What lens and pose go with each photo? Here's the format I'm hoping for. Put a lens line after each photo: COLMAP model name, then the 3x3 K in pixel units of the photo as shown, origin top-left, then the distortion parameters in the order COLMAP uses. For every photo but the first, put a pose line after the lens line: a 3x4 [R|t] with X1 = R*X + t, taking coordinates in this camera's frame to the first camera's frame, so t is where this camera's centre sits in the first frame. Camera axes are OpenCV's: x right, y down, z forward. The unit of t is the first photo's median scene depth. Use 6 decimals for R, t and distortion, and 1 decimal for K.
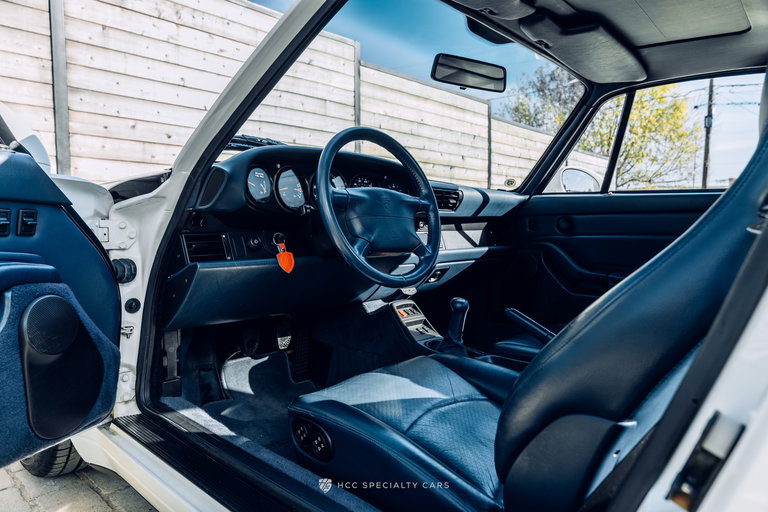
lens RADIAL K [[514.0, 0, 390.2], [0, 514.0, 257.7], [0, 0, 1]] dist [-0.006333, 0.001641]
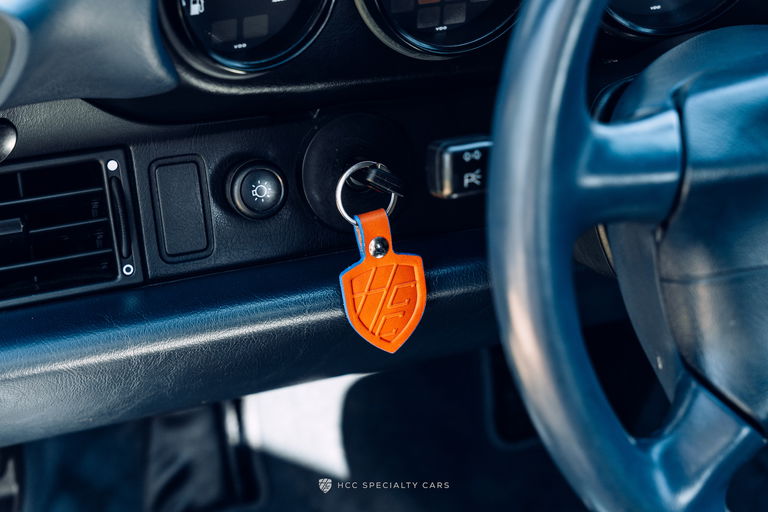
lens RADIAL K [[1465.1, 0, 377.7], [0, 1465.1, 255.0], [0, 0, 1]] dist [0.057477, 0.266489]
pose [[0.907468, 0.244901, -0.341358, -0.000610], [-0.067515, 0.886973, 0.456859, -0.296960], [0.414661, -0.391538, 0.821434, 0.515621]]
